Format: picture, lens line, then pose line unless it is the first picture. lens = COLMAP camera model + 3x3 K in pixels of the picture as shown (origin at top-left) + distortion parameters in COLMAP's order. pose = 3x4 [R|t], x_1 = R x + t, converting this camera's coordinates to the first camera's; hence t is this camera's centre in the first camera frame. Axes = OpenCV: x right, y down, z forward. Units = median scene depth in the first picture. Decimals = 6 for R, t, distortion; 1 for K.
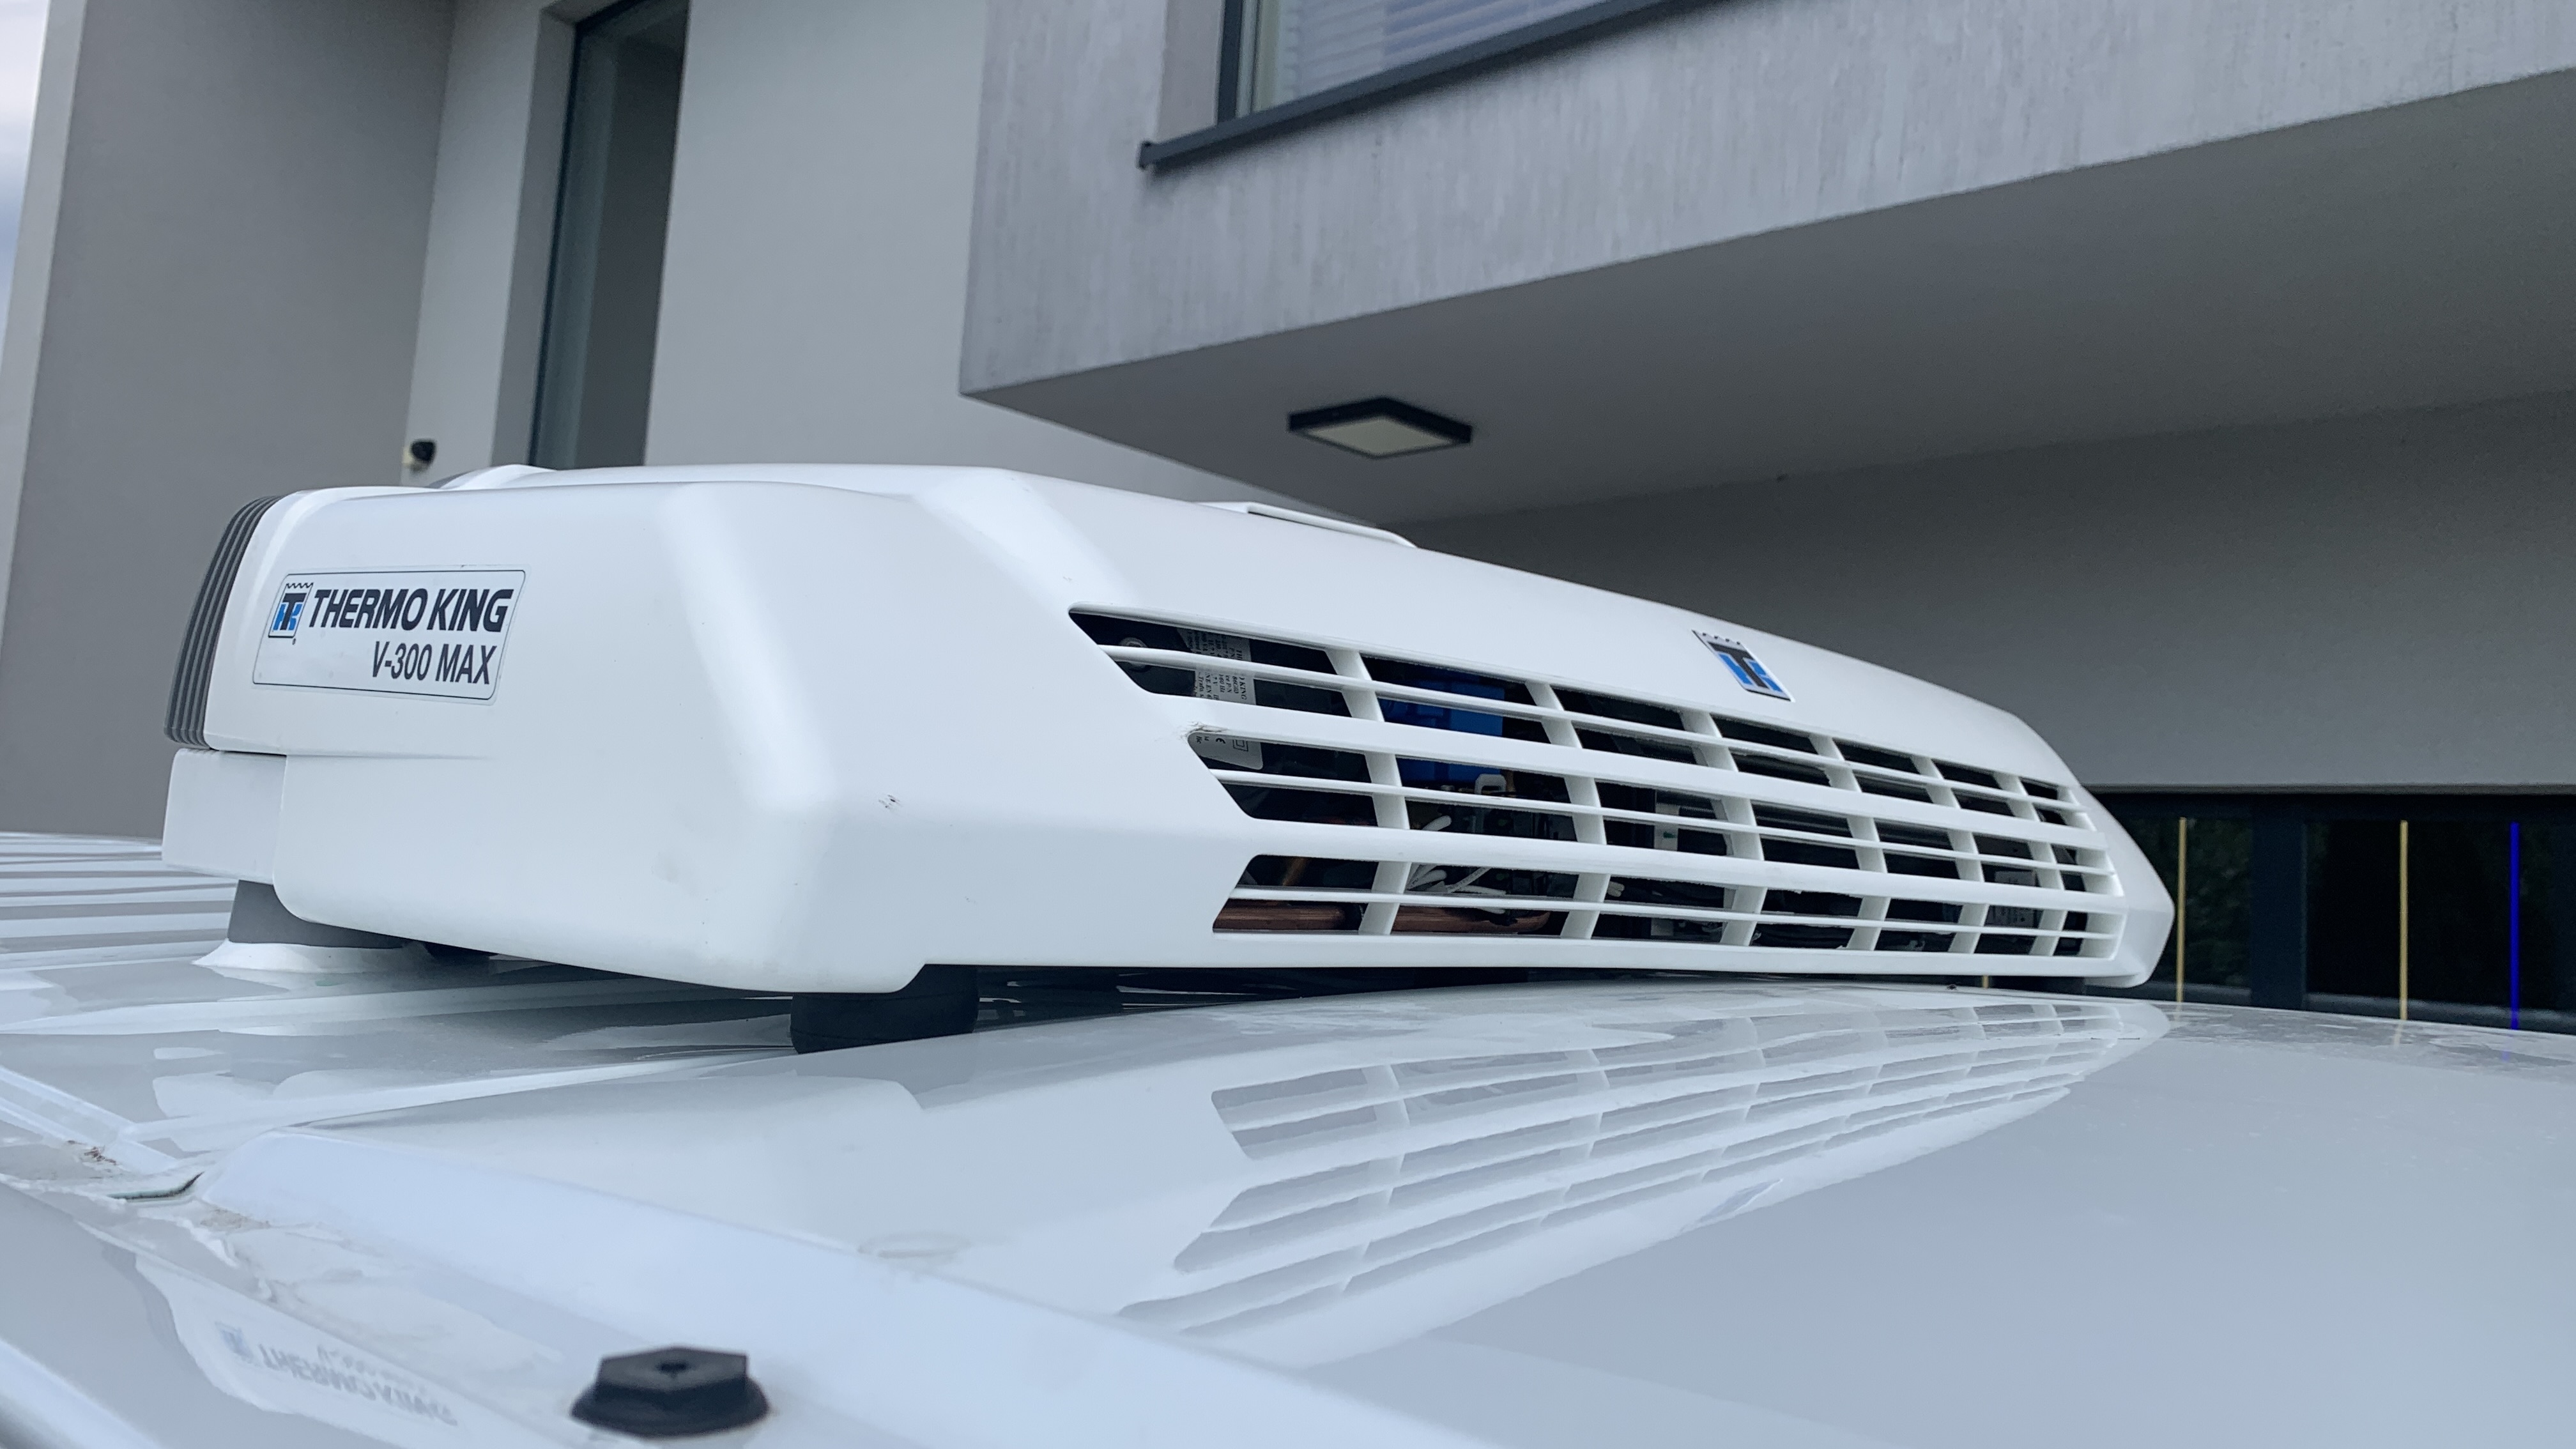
lens RADIAL K [[1963.1, 0, 1308.7], [0, 1963.1, 717.0], [0, 0, 1]] dist [0.033169, -0.039952]
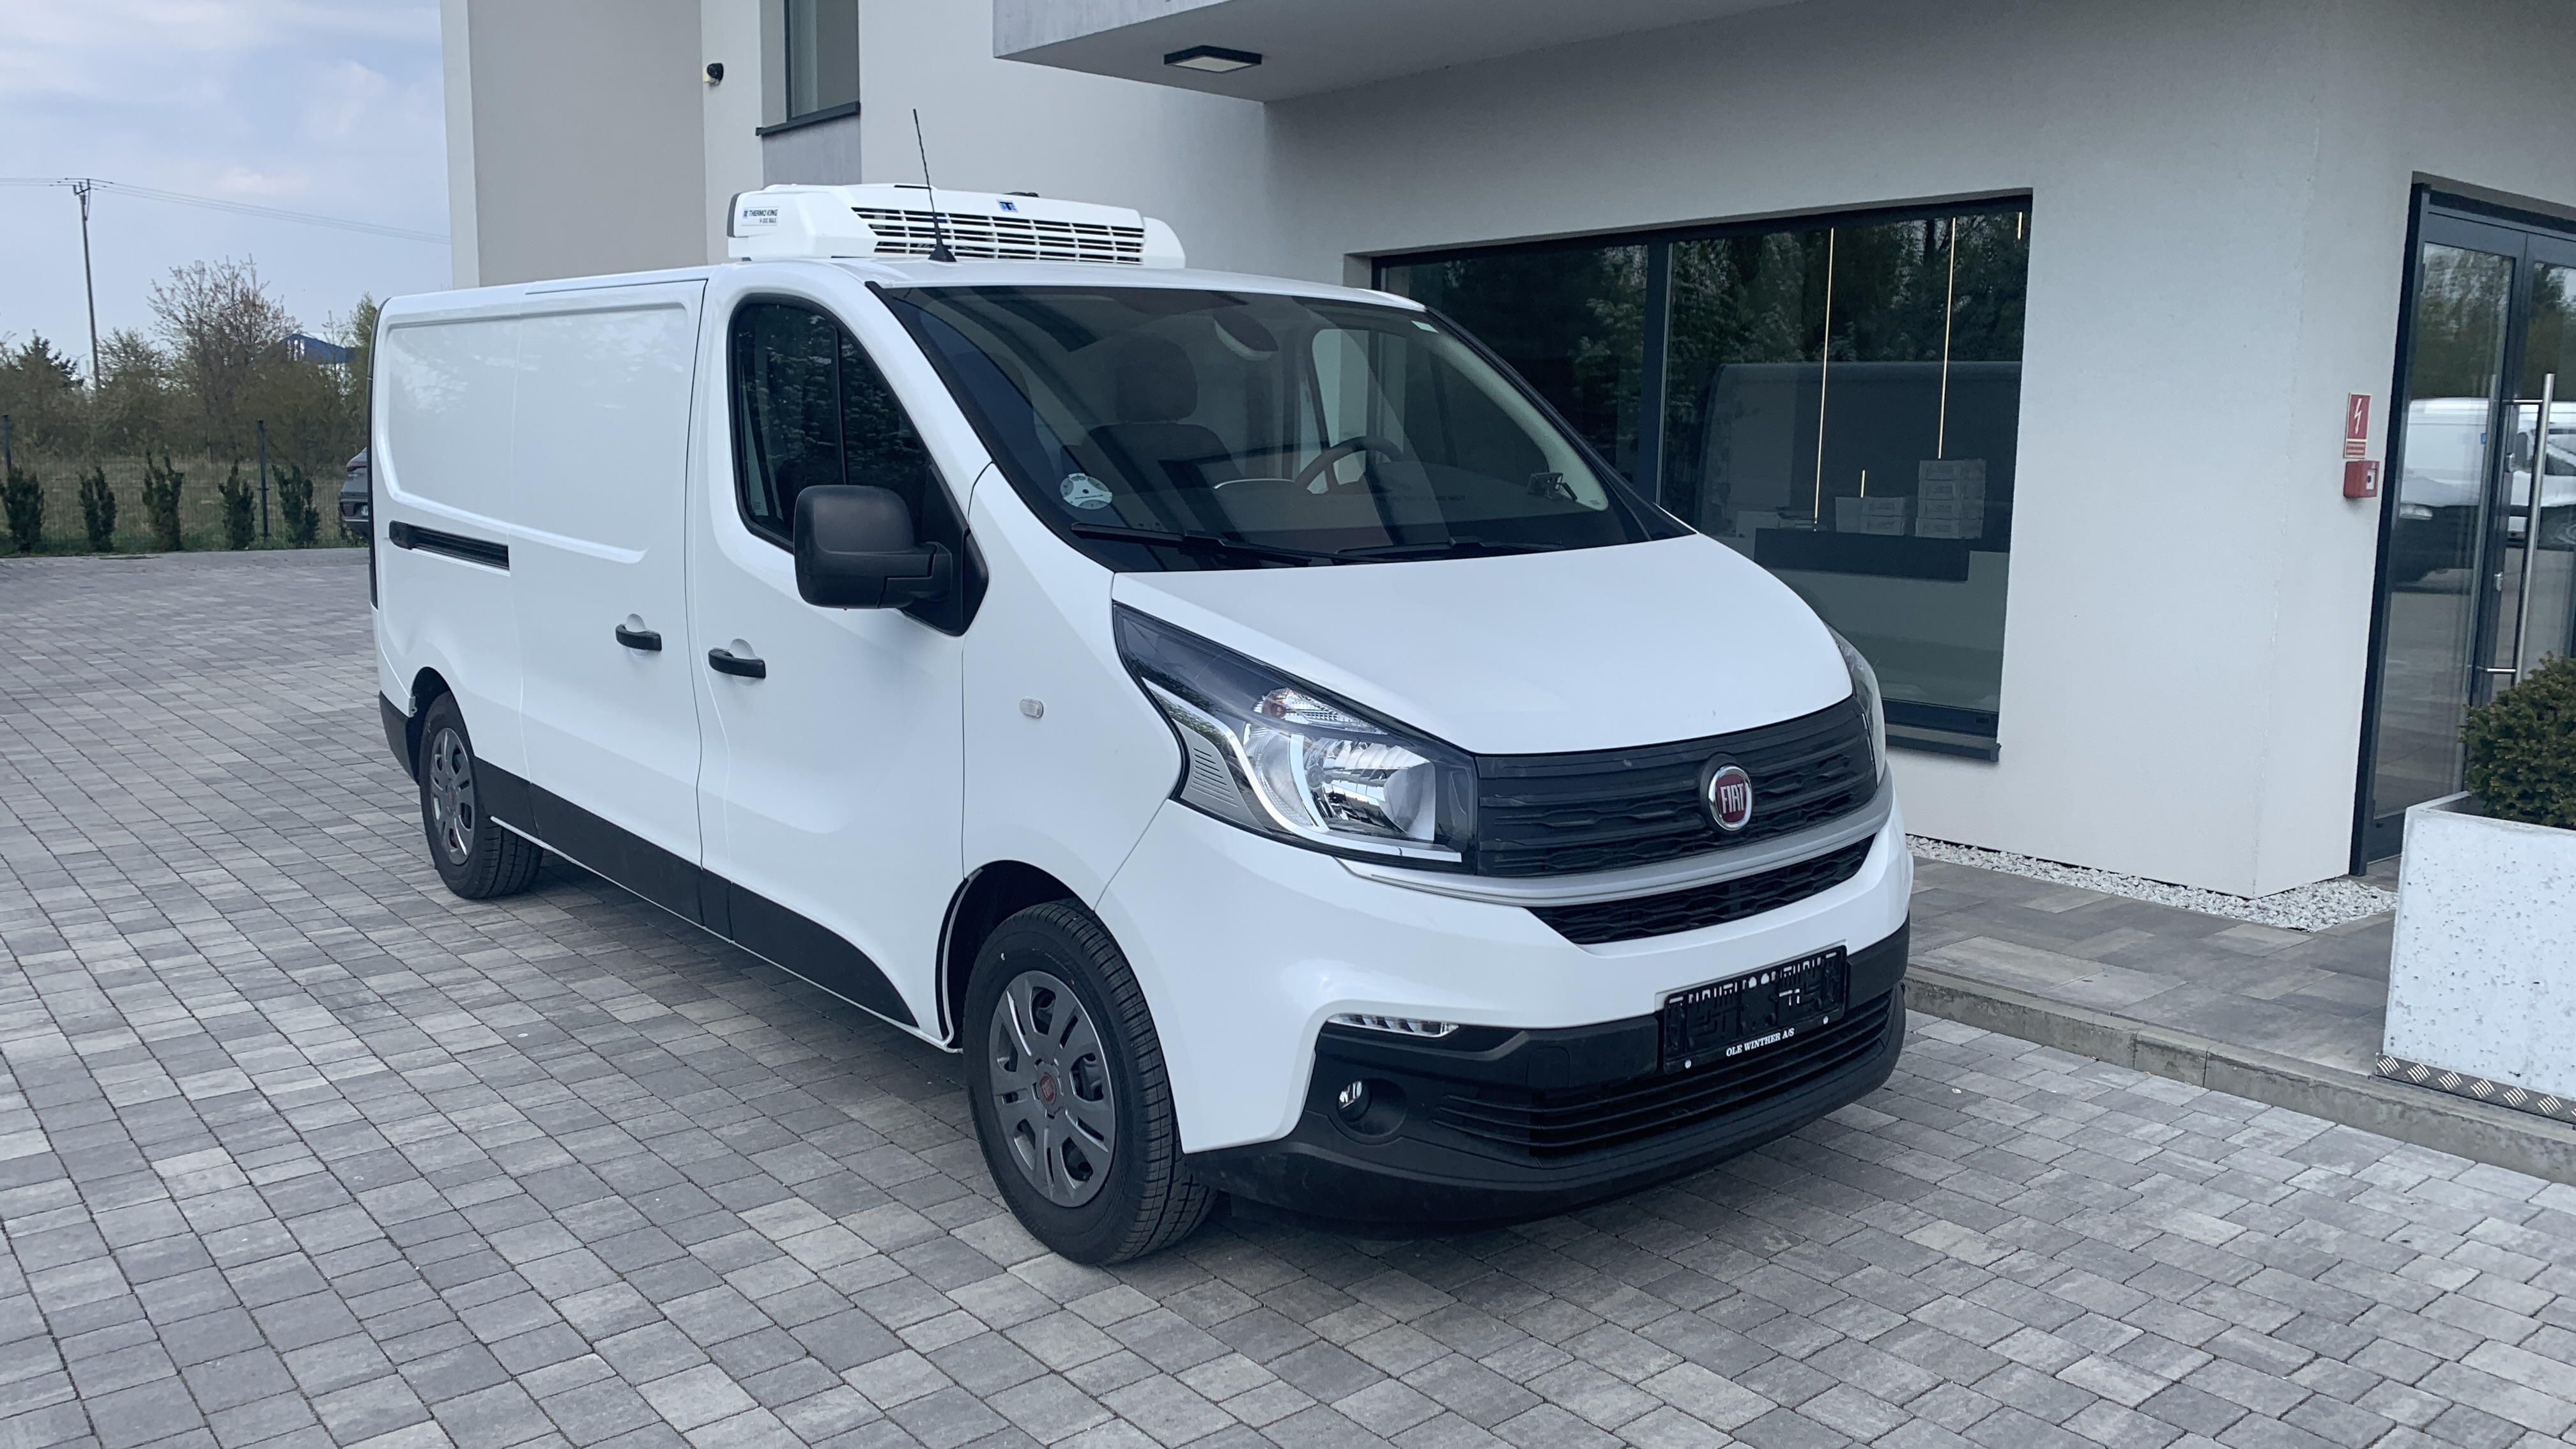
lens RADIAL K [[1963.1, 0, 1293.1], [0, 1963.1, 730.9], [0, 0, 1]] dist [0.033169, -0.039952]
pose [[0.987192, -0.025226, -0.157529, 1.380524], [0.063031, 0.968757, 0.239868, 0.093390], [0.146556, -0.246725, 0.957940, -3.309493]]
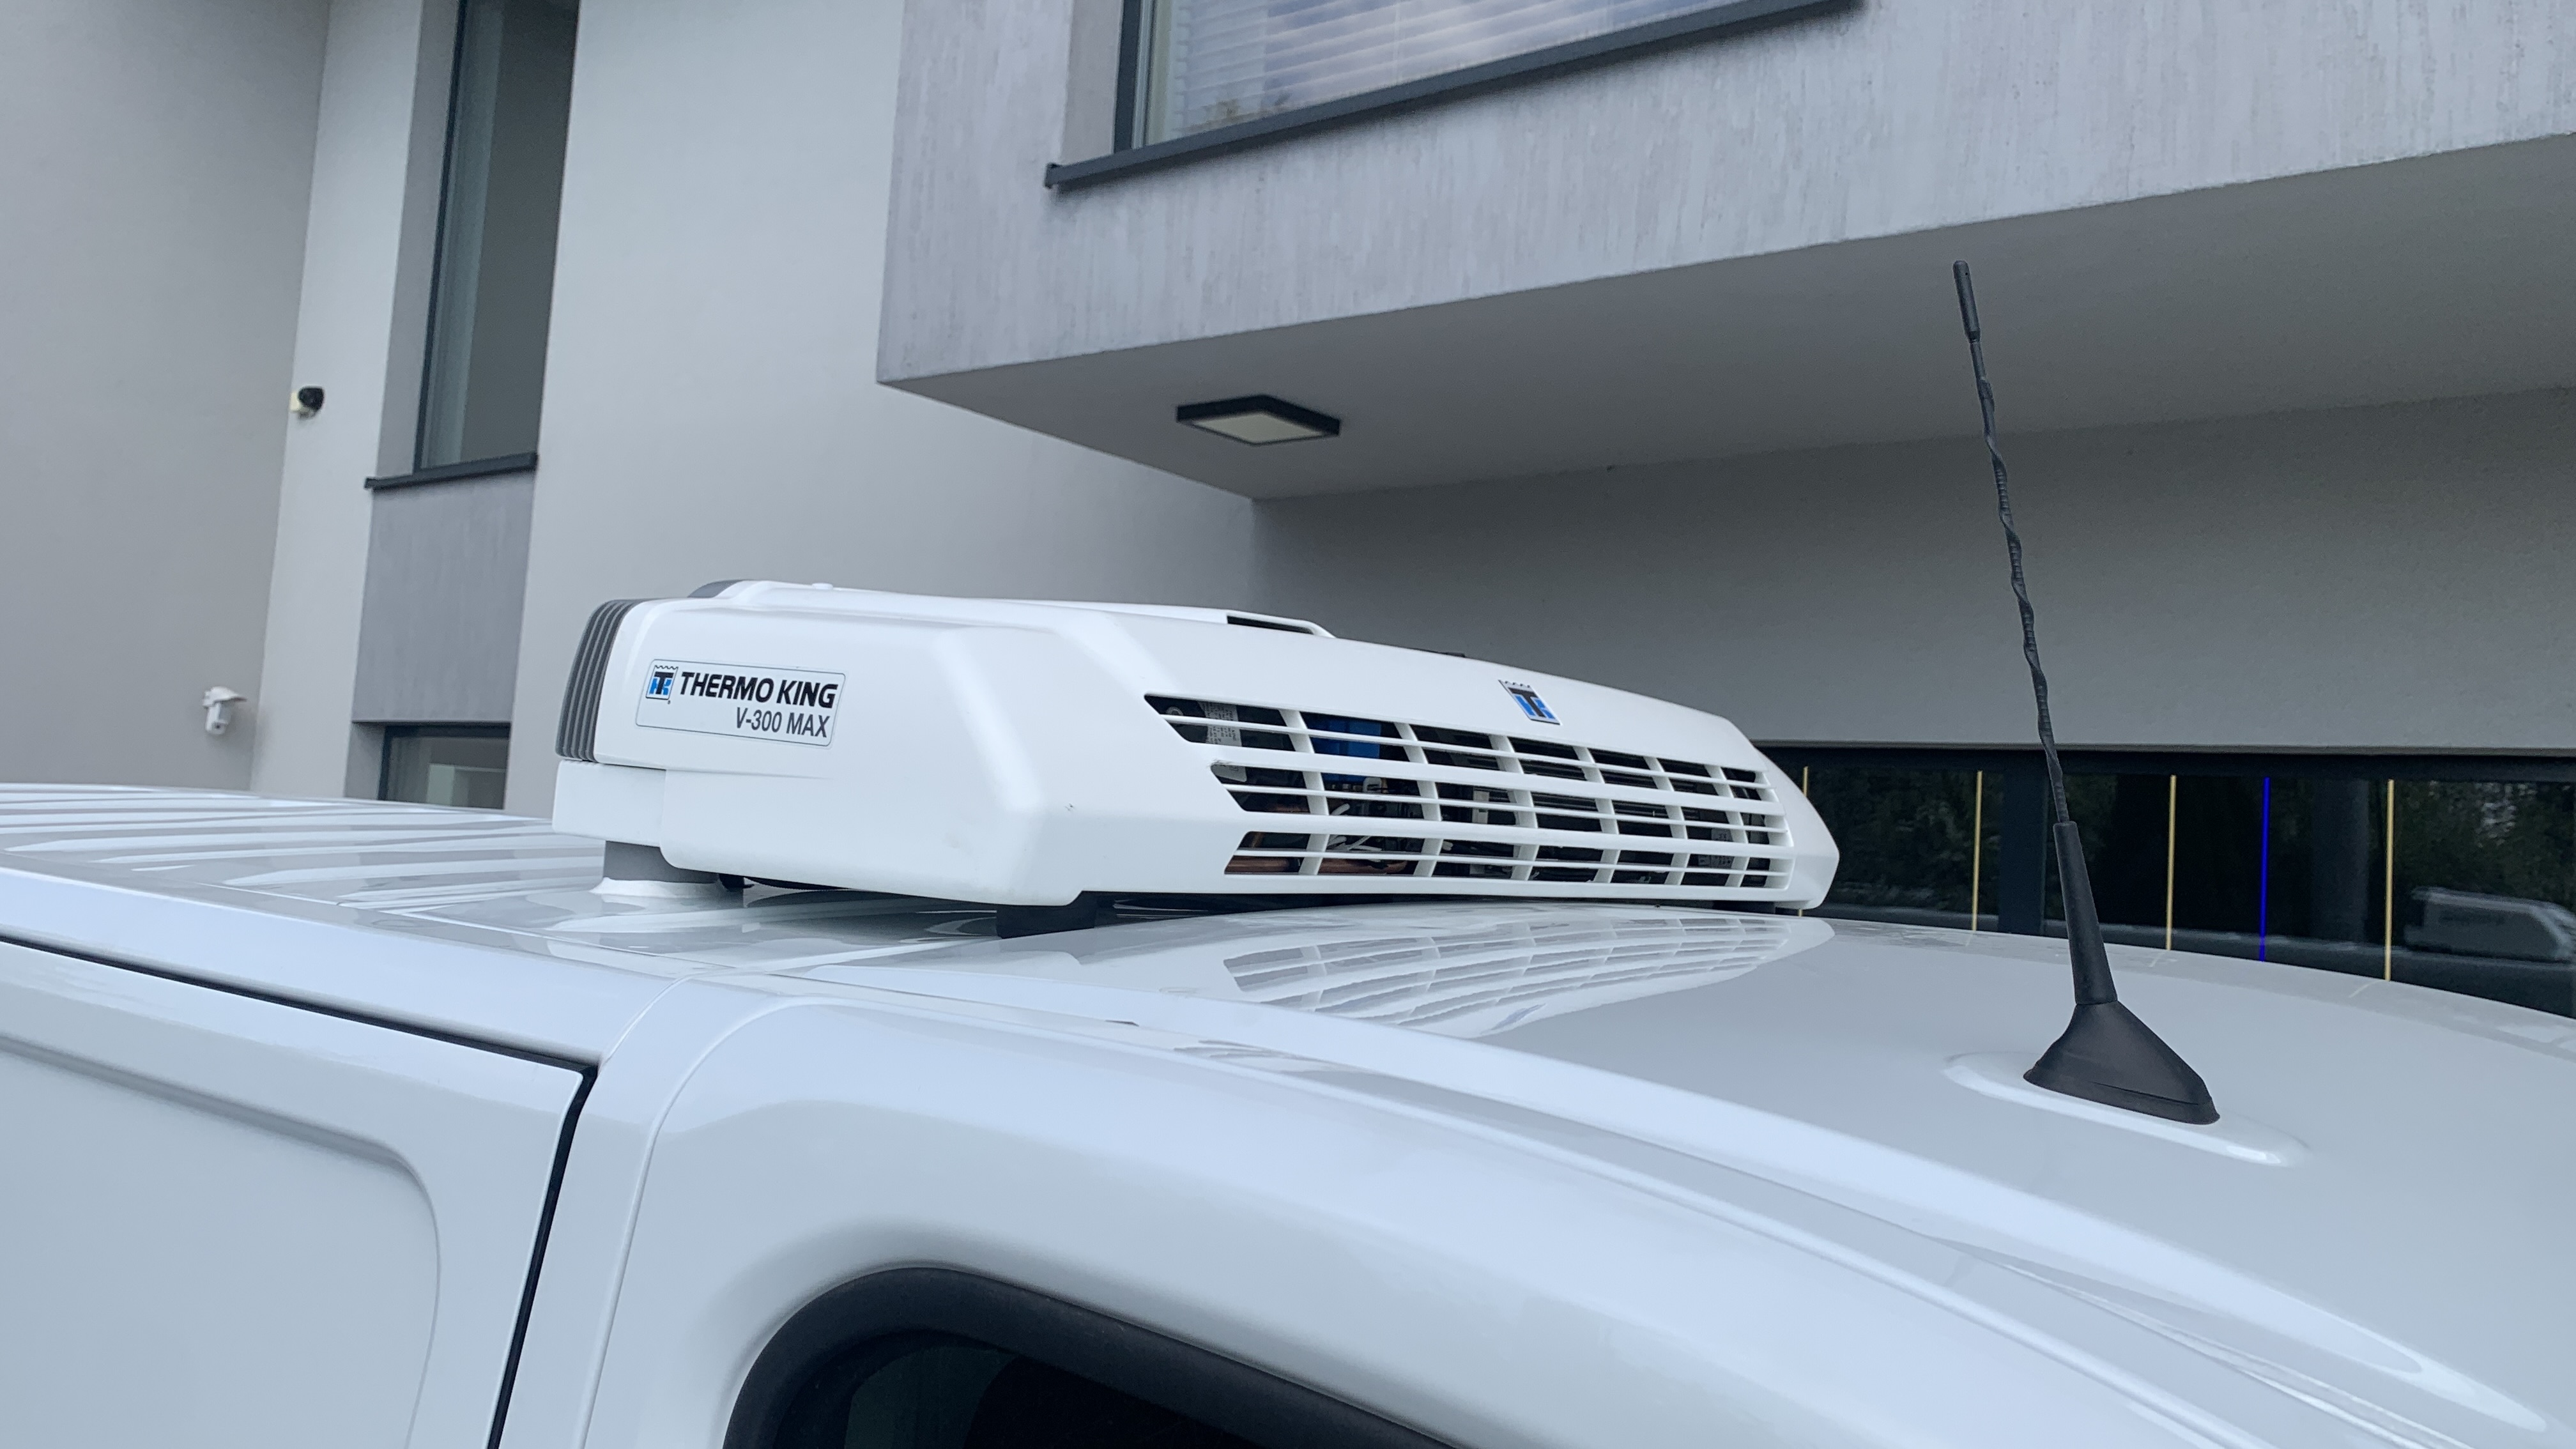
lens RADIAL K [[1963.1, 0, 1292.8], [0, 1963.1, 723.2], [0, 0, 1]] dist [0.033169, -0.039952]
pose [[0.997892, 0.004336, 0.064754, -0.055934], [-0.006670, 0.999334, 0.035874, -0.051914], [-0.064555, -0.036230, 0.997256, -0.441462]]
